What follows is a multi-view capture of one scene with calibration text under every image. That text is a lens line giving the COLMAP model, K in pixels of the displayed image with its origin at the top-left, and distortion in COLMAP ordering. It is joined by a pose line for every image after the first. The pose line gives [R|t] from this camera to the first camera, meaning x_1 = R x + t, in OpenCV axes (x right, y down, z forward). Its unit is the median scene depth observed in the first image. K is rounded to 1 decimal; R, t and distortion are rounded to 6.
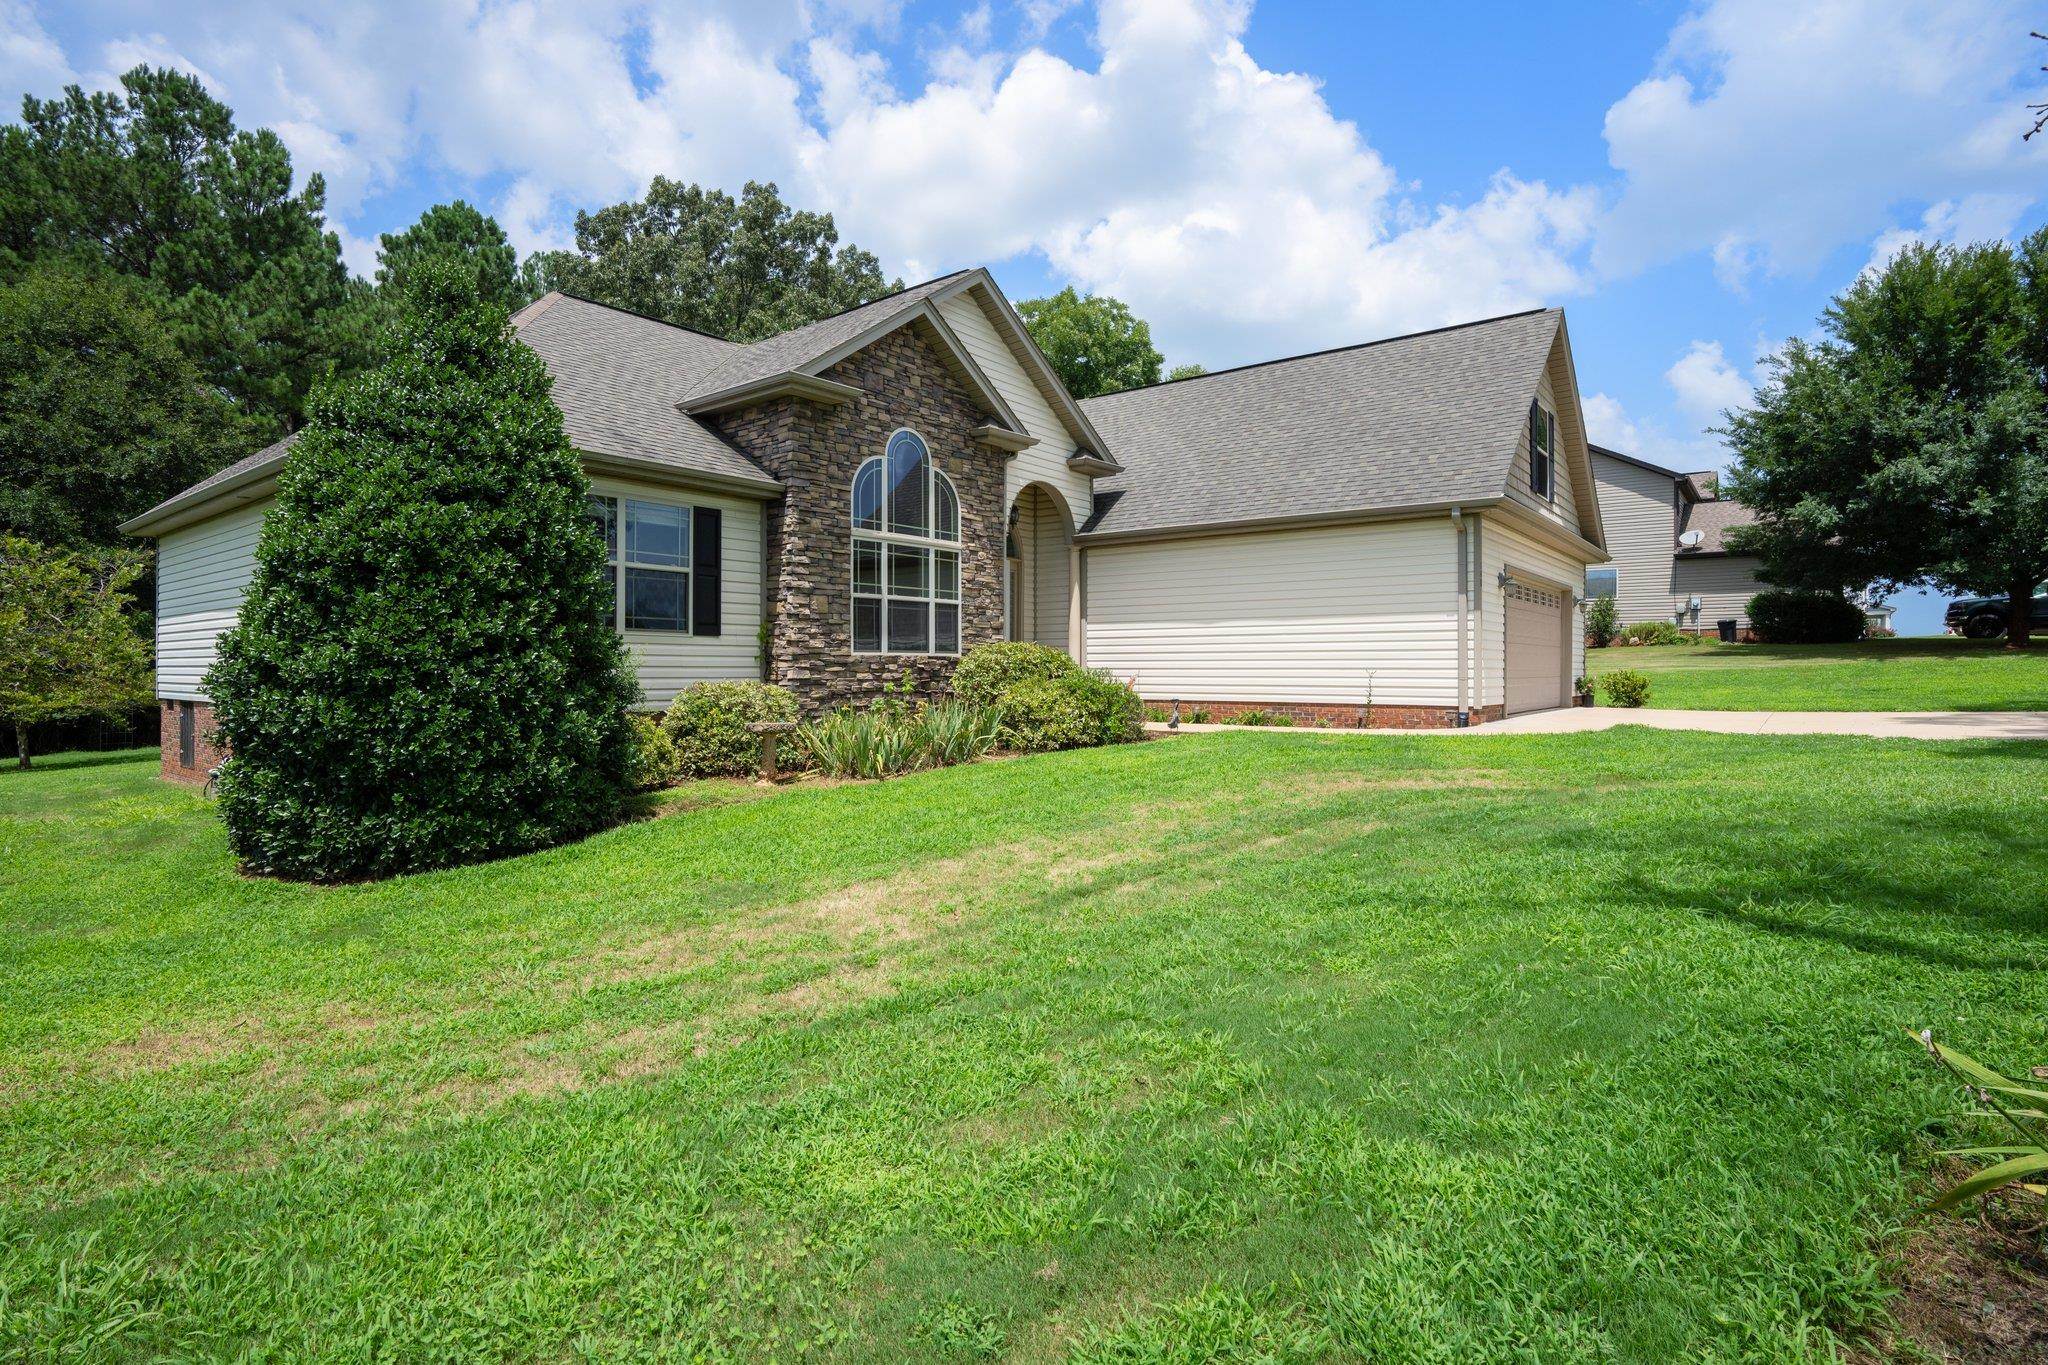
lens RADIAL K [[1014.5, 0, 1034.5], [0, 1014.5, 674.2], [0, 0, 1]] dist [-0.021760, 0.000401]
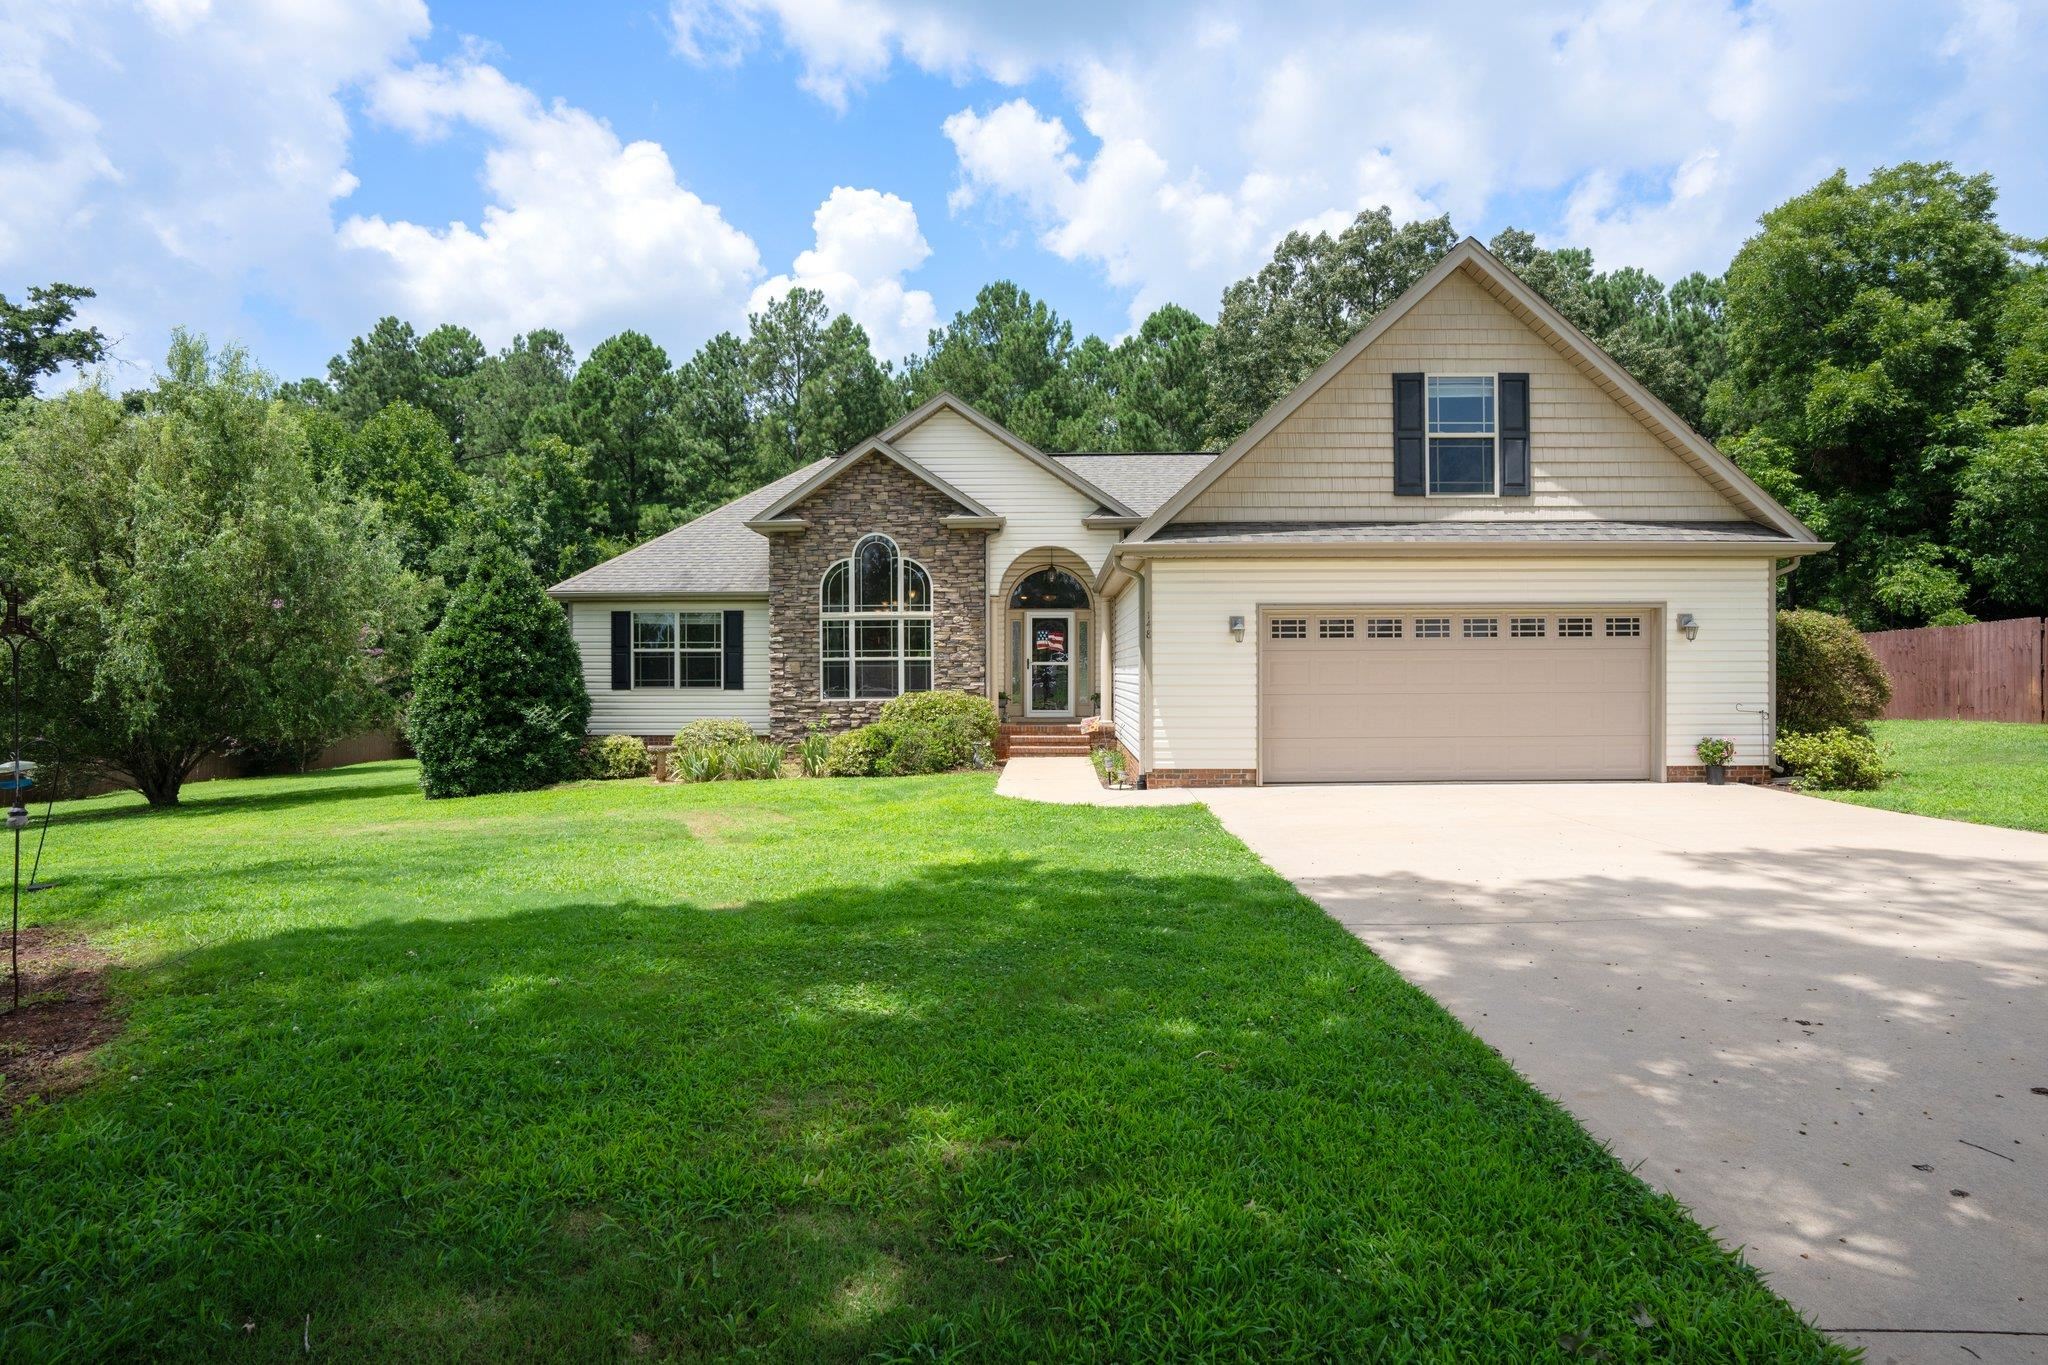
lens RADIAL K [[1014.5, 0, 1034.6], [0, 1014.5, 684.2], [0, 0, 1]] dist [-0.021760, 0.000401]
pose [[0.593402, 0.006644, -0.804879, 1.090908], [0.000930, 0.999960, 0.008940, -0.052483], [0.804906, -0.006054, 0.593372, 0.365252]]
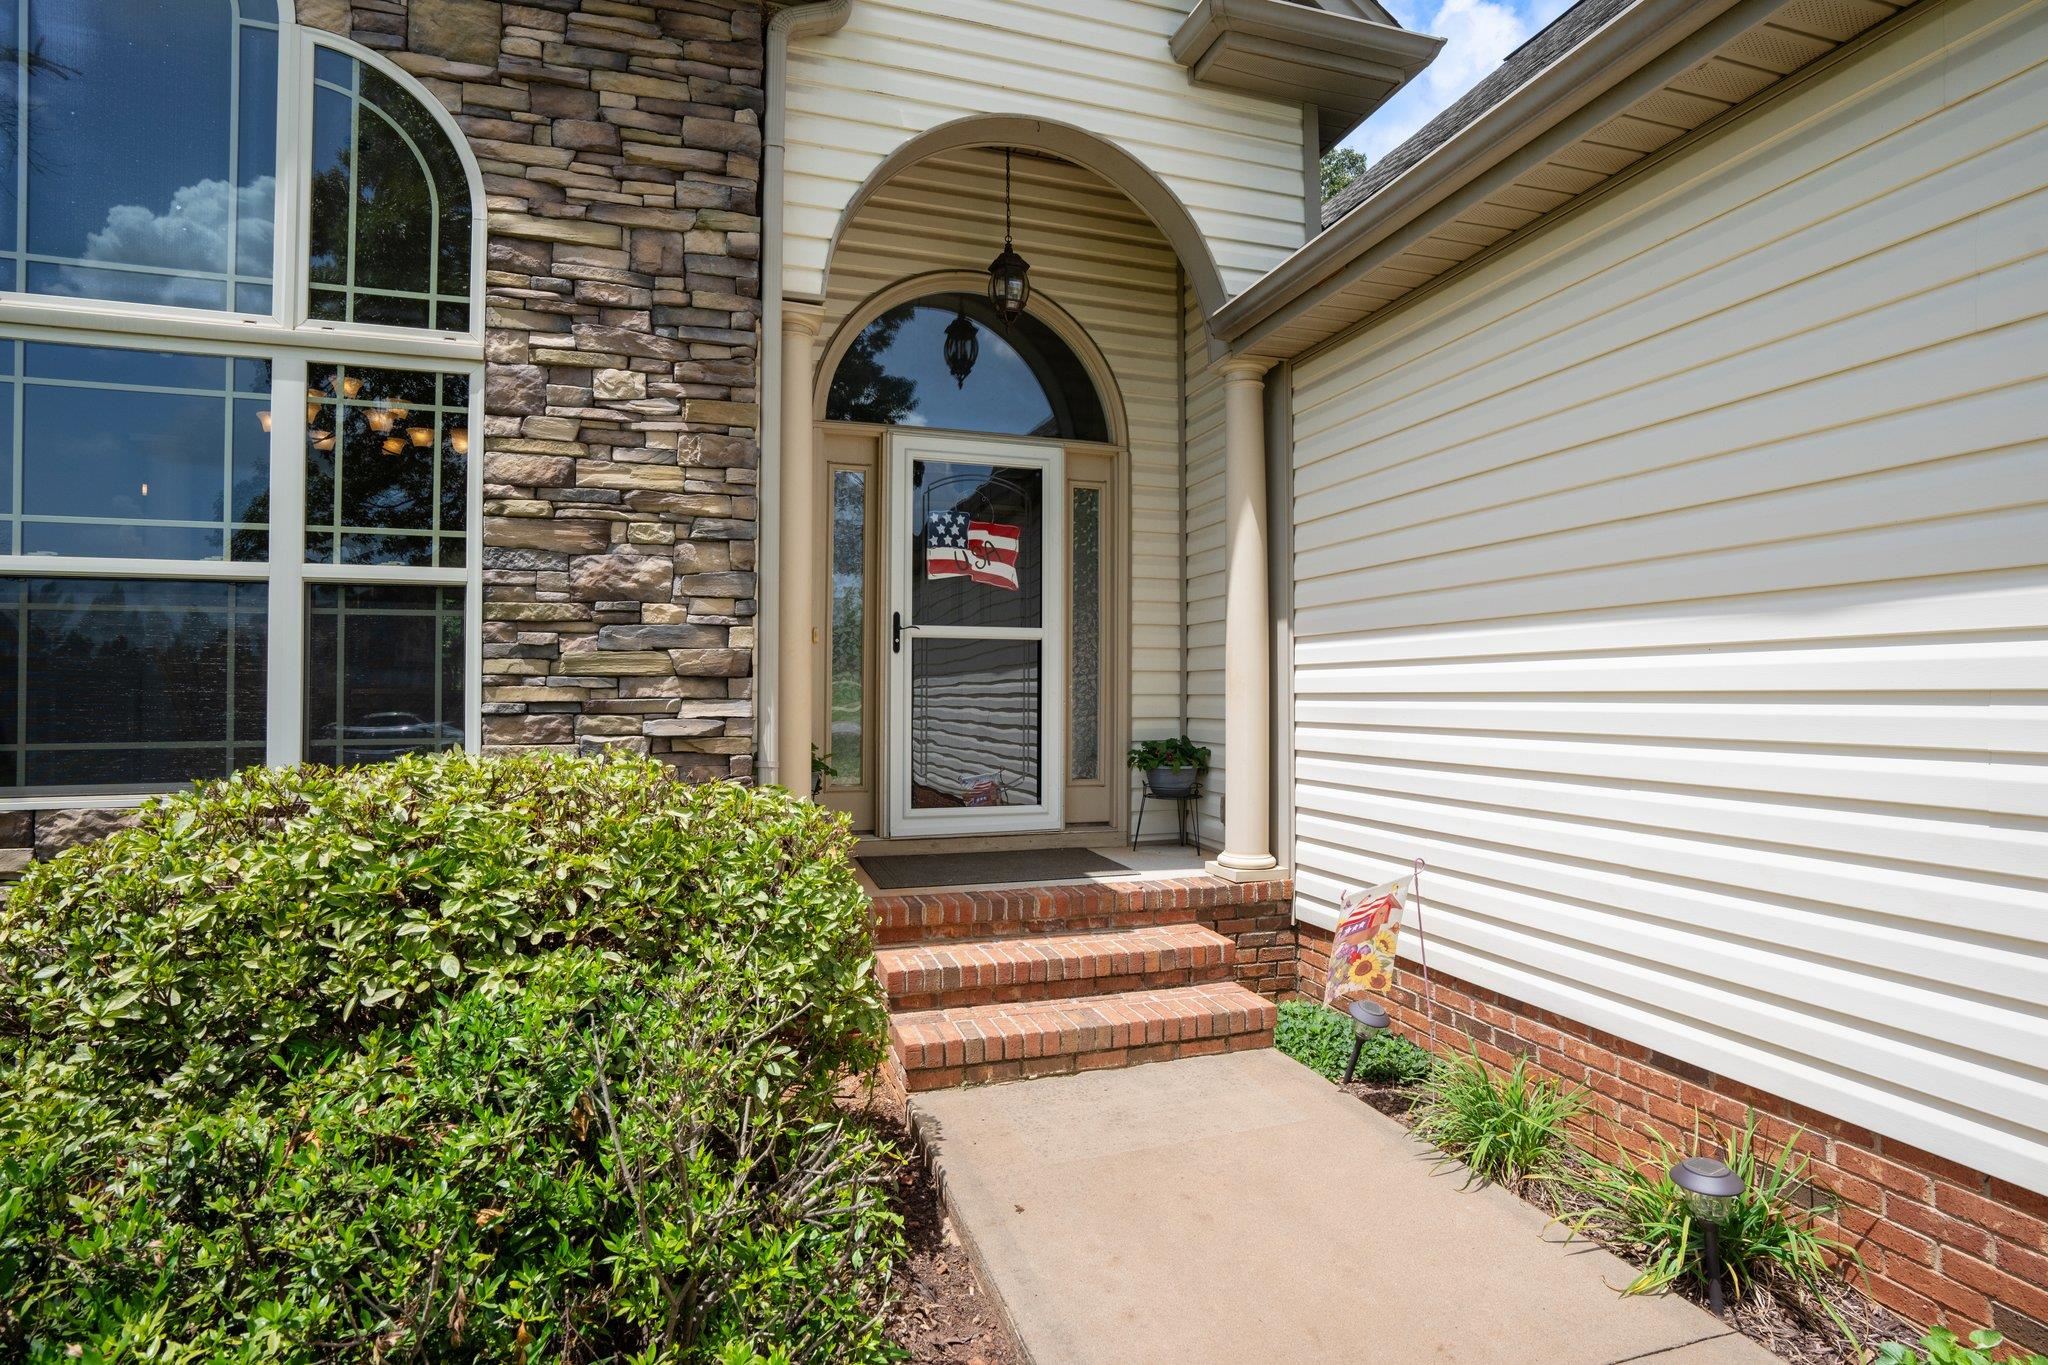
lens RADIAL K [[1014.5, 0, 1029.1], [0, 1014.5, 672.2], [0, 0, 1]] dist [-0.021760, 0.000401]
pose [[0.823186, -0.013357, -0.567614, 0.183920], [-0.000959, 0.999689, -0.024915, -0.044082], [0.567771, 0.021054, 0.822917, 0.927515]]
